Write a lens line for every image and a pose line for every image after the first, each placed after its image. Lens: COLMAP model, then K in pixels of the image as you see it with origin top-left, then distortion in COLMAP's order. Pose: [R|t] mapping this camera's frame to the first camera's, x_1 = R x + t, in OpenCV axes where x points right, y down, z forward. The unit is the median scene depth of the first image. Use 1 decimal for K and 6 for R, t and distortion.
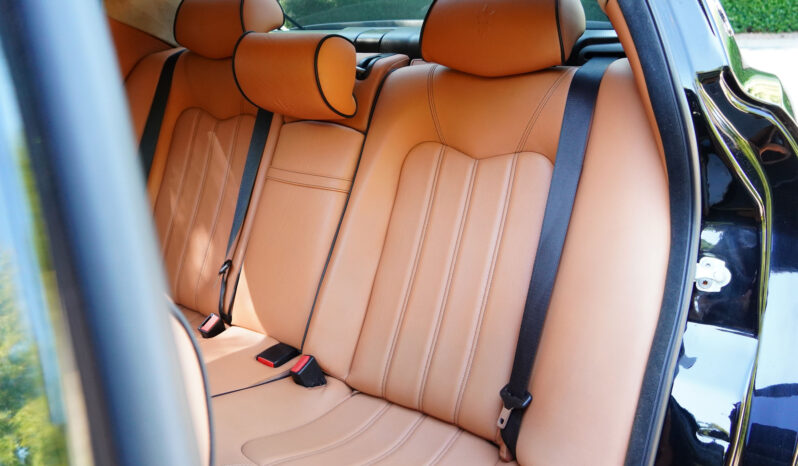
lens RADIAL K [[576.5, 0, 399.0], [0, 576.5, 233.0], [0, 0, 1]] dist [-0.043918, 0.001962]
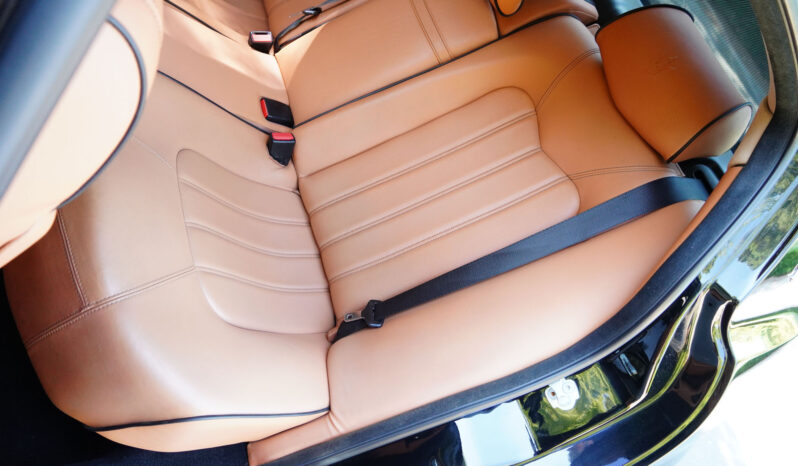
lens RADIAL K [[576.5, 0, 399.0], [0, 576.5, 233.0], [0, 0, 1]] dist [-0.043918, 0.001962]
pose [[0.621232, 0.780011, 0.075185, 0.022983], [-0.766661, 0.585122, 0.264315, -0.118744], [0.162176, -0.221843, 0.961501, -0.027193]]
